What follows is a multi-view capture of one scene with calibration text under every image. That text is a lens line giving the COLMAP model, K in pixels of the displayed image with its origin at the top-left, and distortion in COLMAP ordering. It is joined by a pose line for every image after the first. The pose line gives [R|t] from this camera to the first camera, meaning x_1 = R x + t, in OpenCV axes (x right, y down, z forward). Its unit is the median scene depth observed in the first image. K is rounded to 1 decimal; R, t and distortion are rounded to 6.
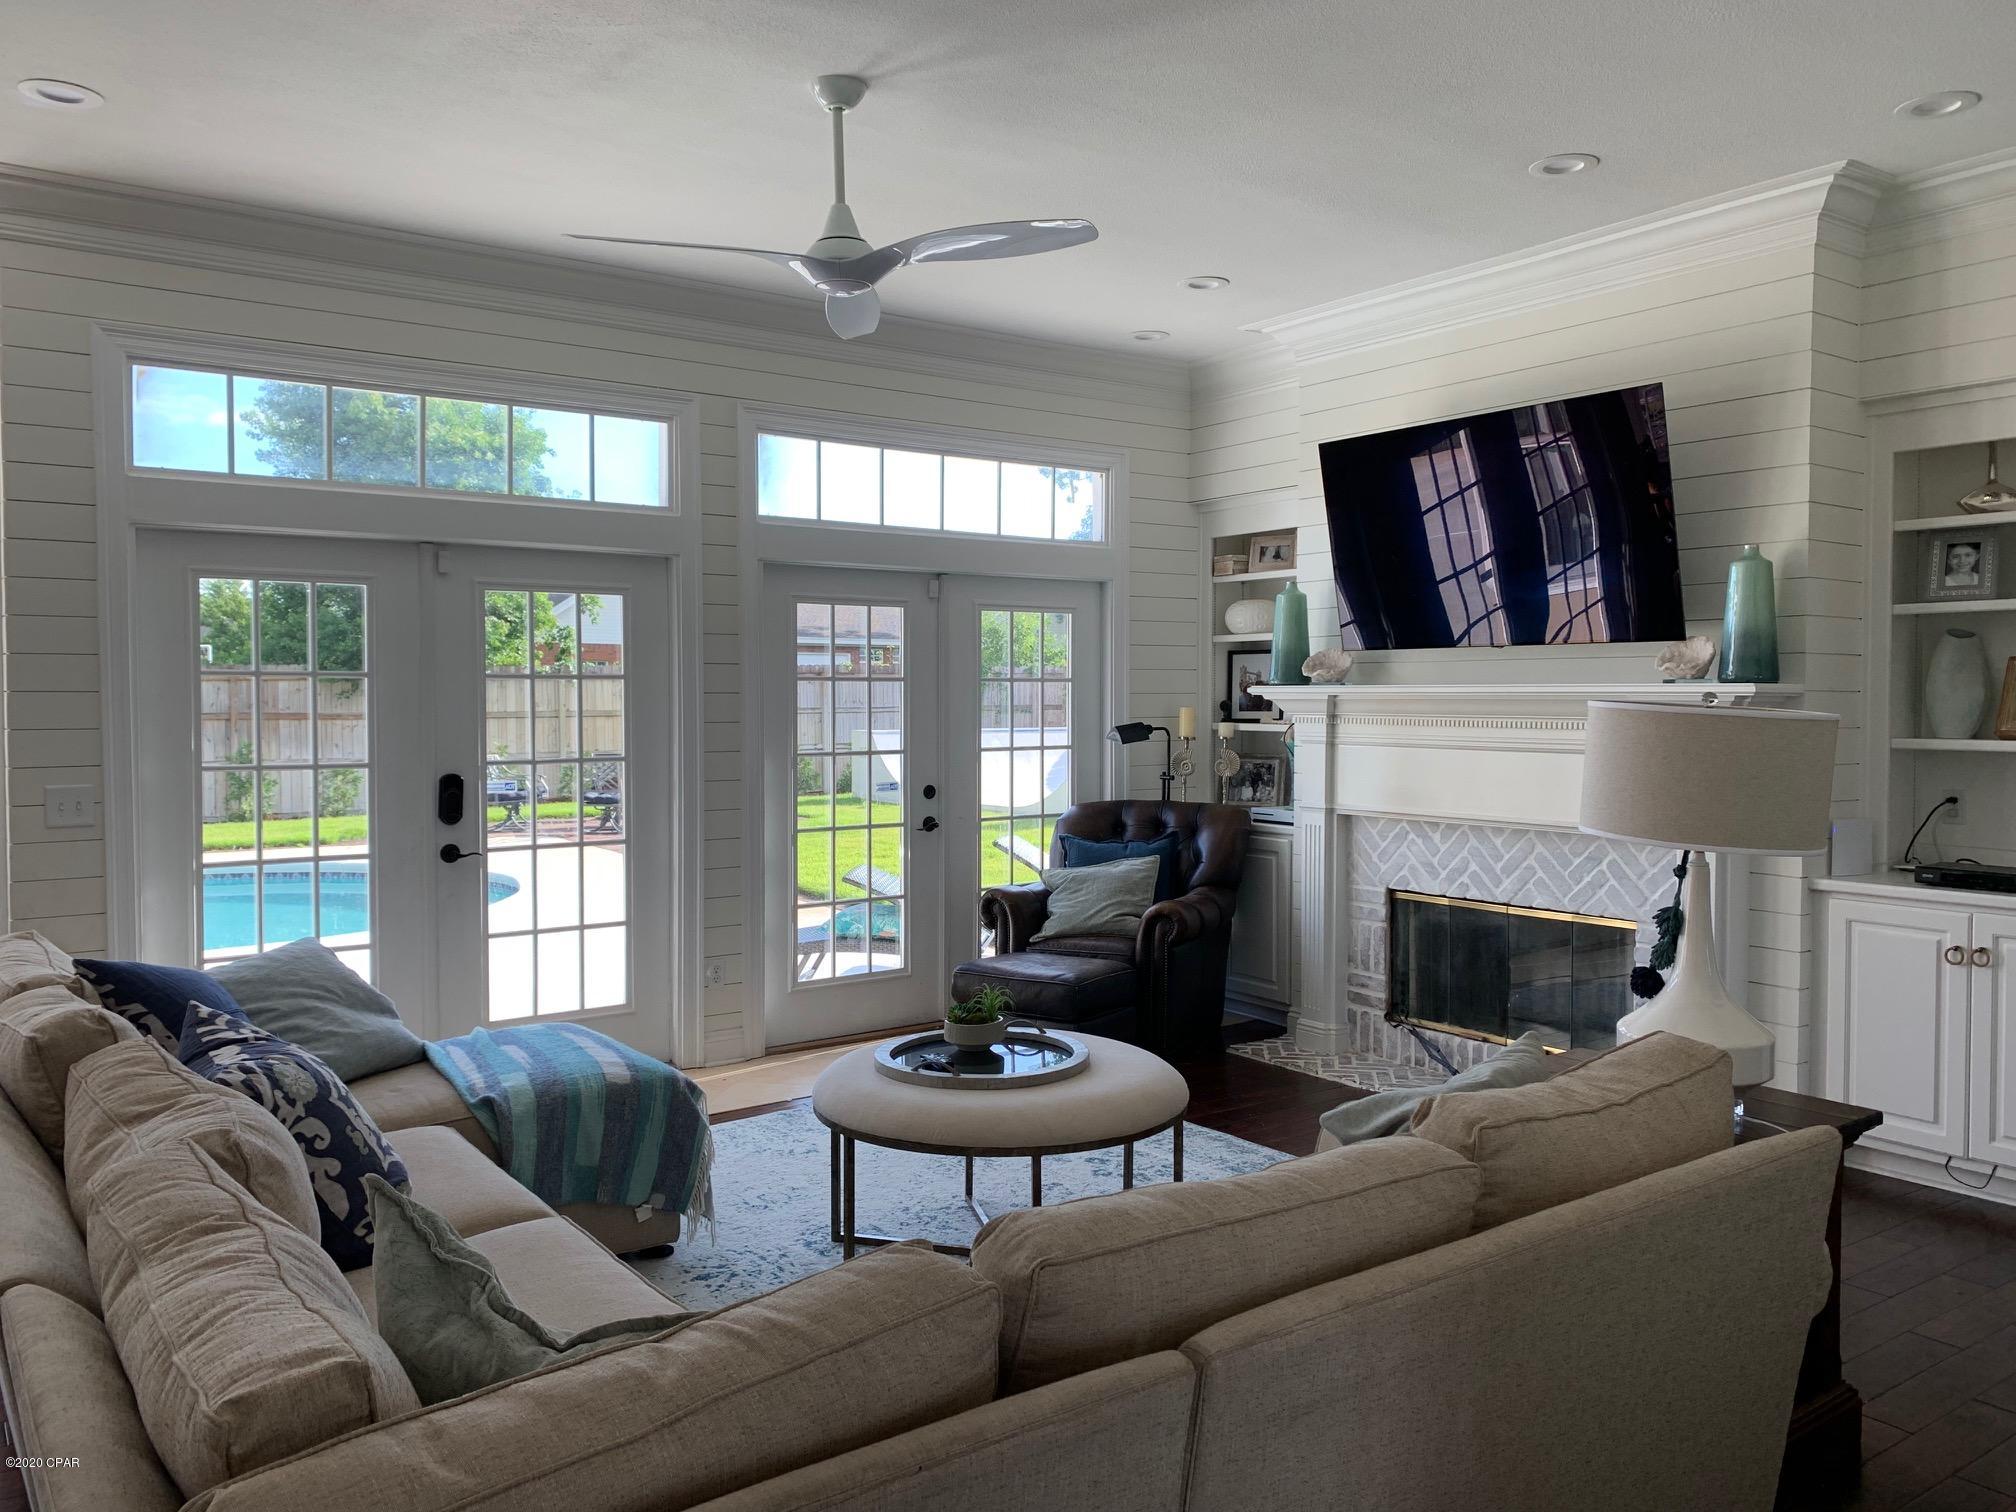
lens RADIAL K [[1527.1, 0, 1003.4], [0, 1527.1, 749.1], [0, 0, 1]] dist [0.058923, -0.071104]
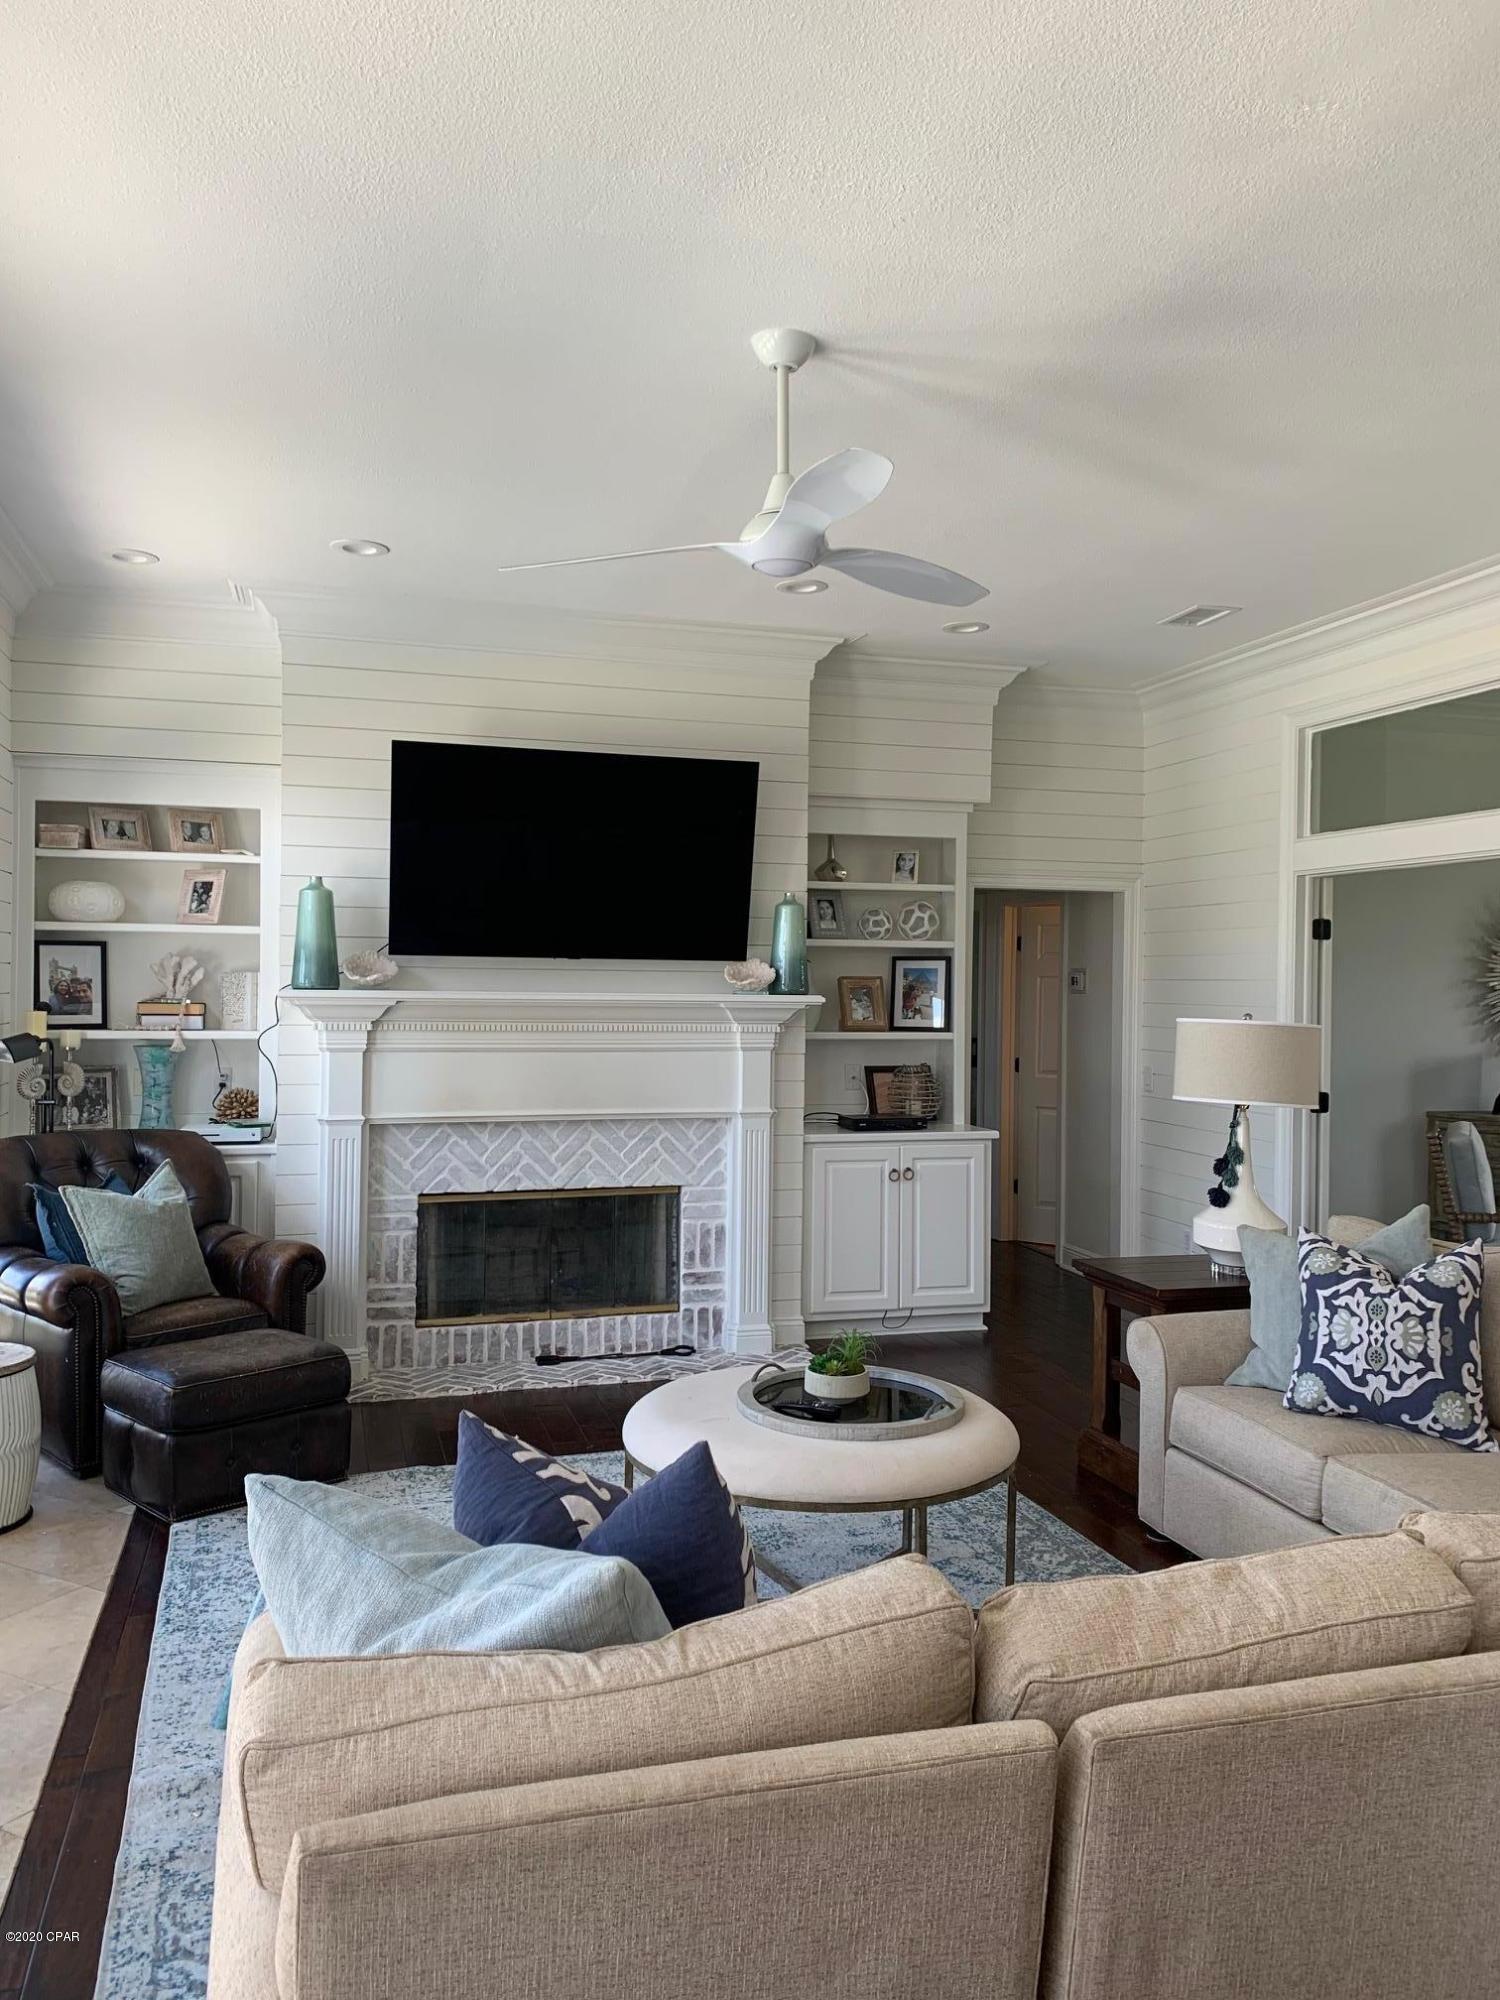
lens RADIAL K [[1515.0, 0, 760.1], [0, 1515.0, 992.5], [0, 0, 1]] dist [0.058923, -0.071104]
pose [[0.318632, -0.004340, 0.947868, -0.633558], [0.020950, 0.999777, -0.002465, -0.033882], [-0.947647, 0.020644, 0.318652, 0.489722]]
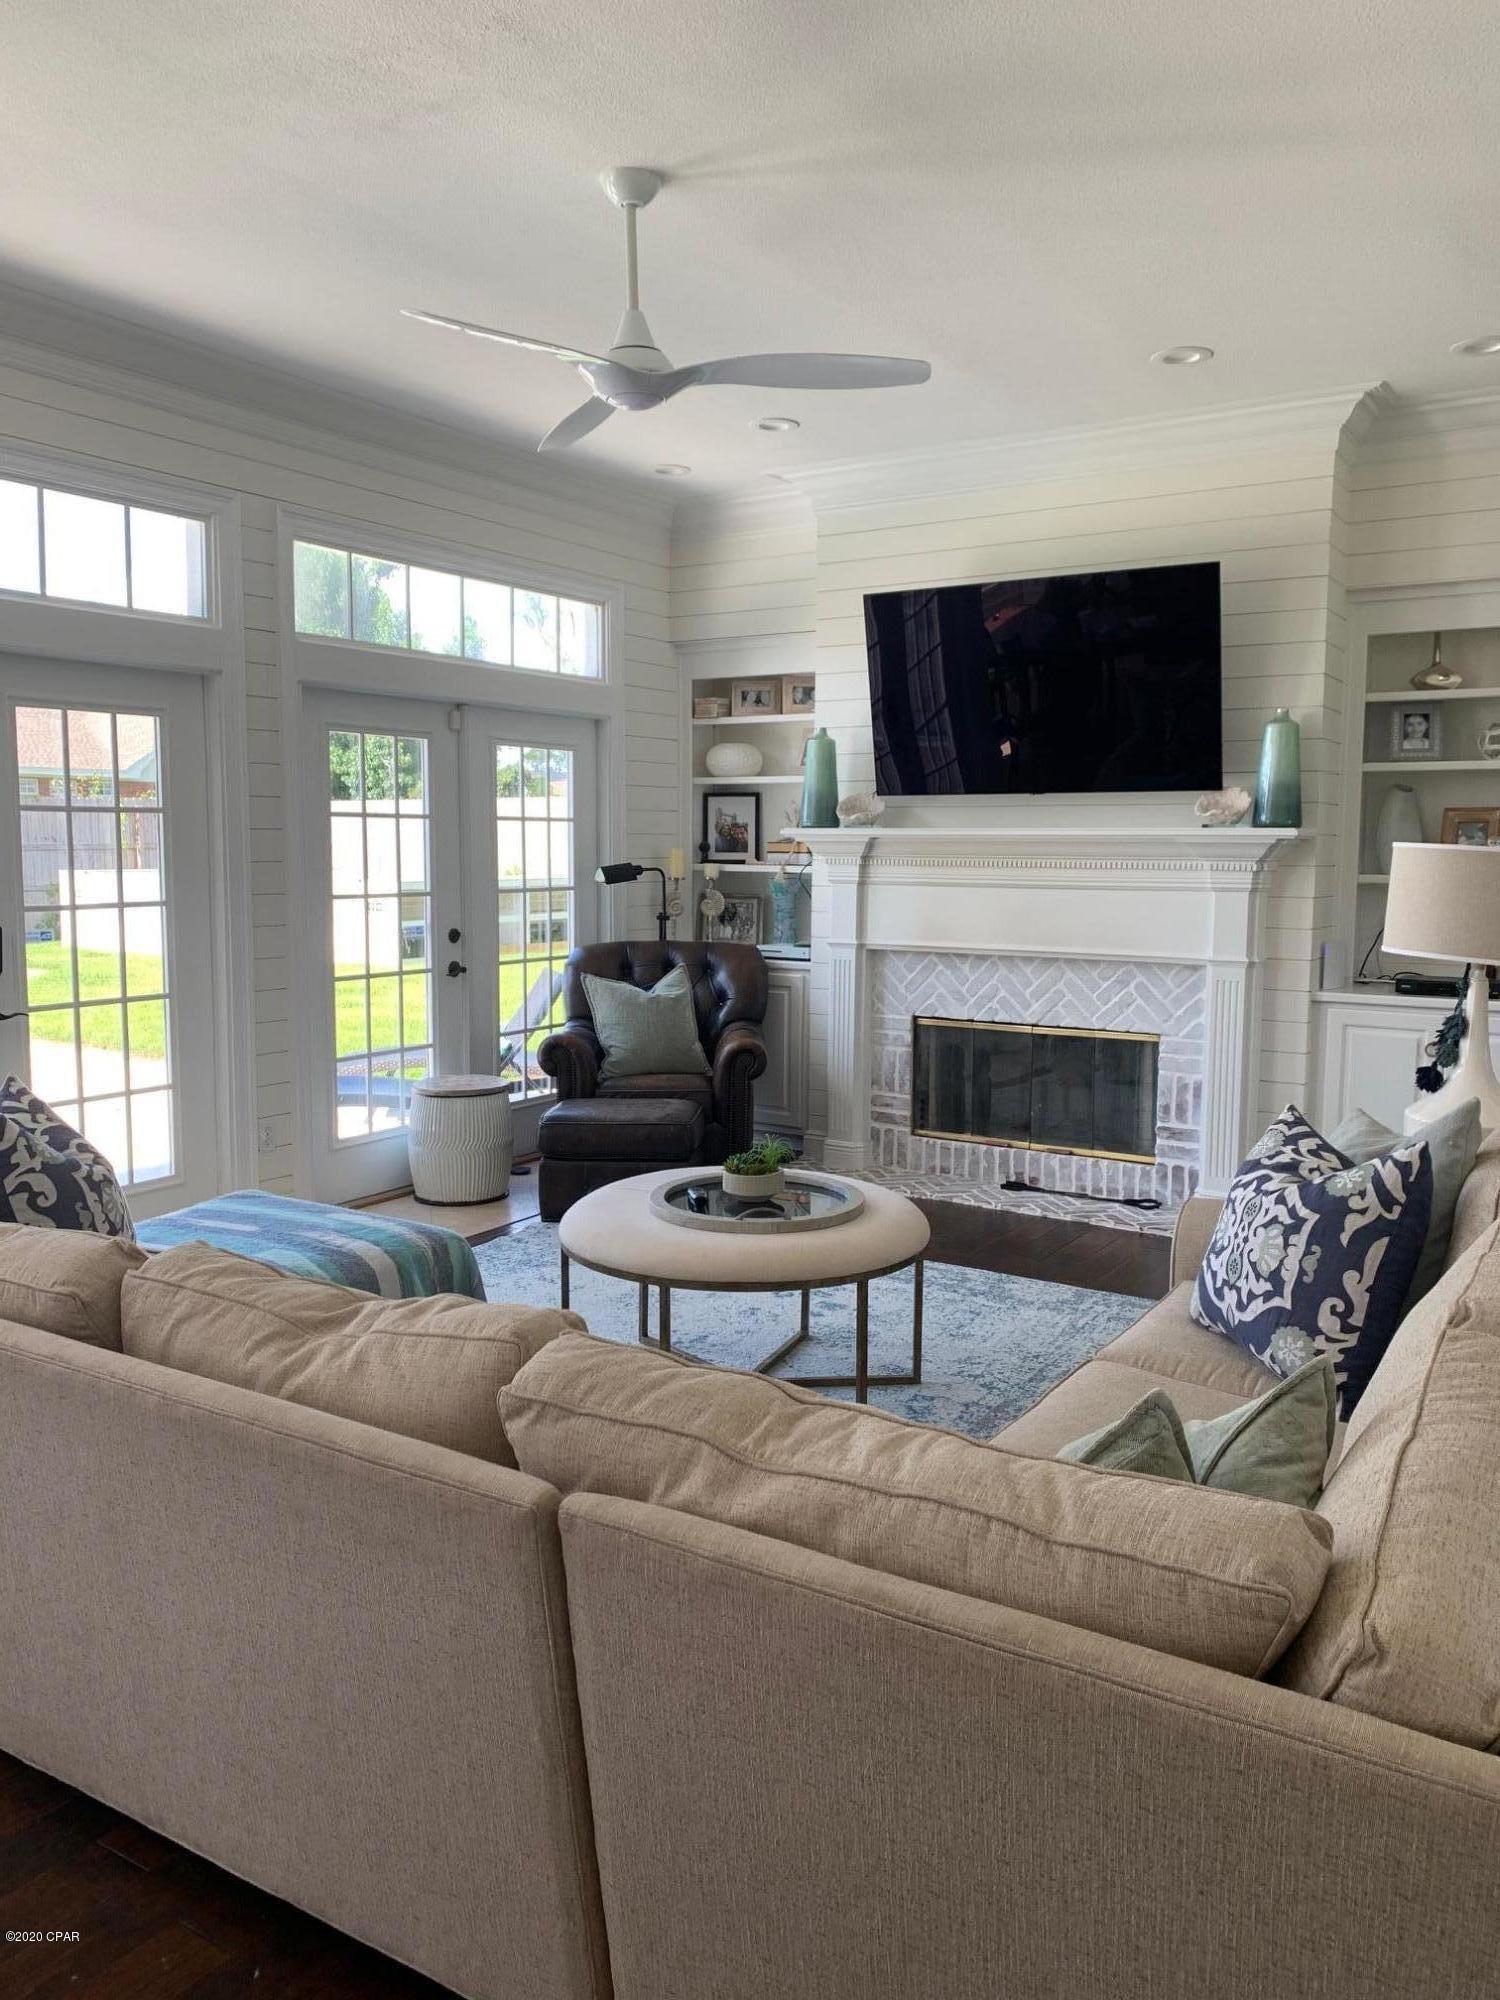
lens RADIAL K [[1515.0, 0, 746.0], [0, 1515.0, 1009.6], [0, 0, 1]] dist [0.058923, -0.071104]
pose [[0.927494, -0.037240, 0.371980, -0.268694], [0.007316, 0.996644, 0.081535, -0.002244], [-0.373767, -0.072901, 0.924653, 0.050982]]
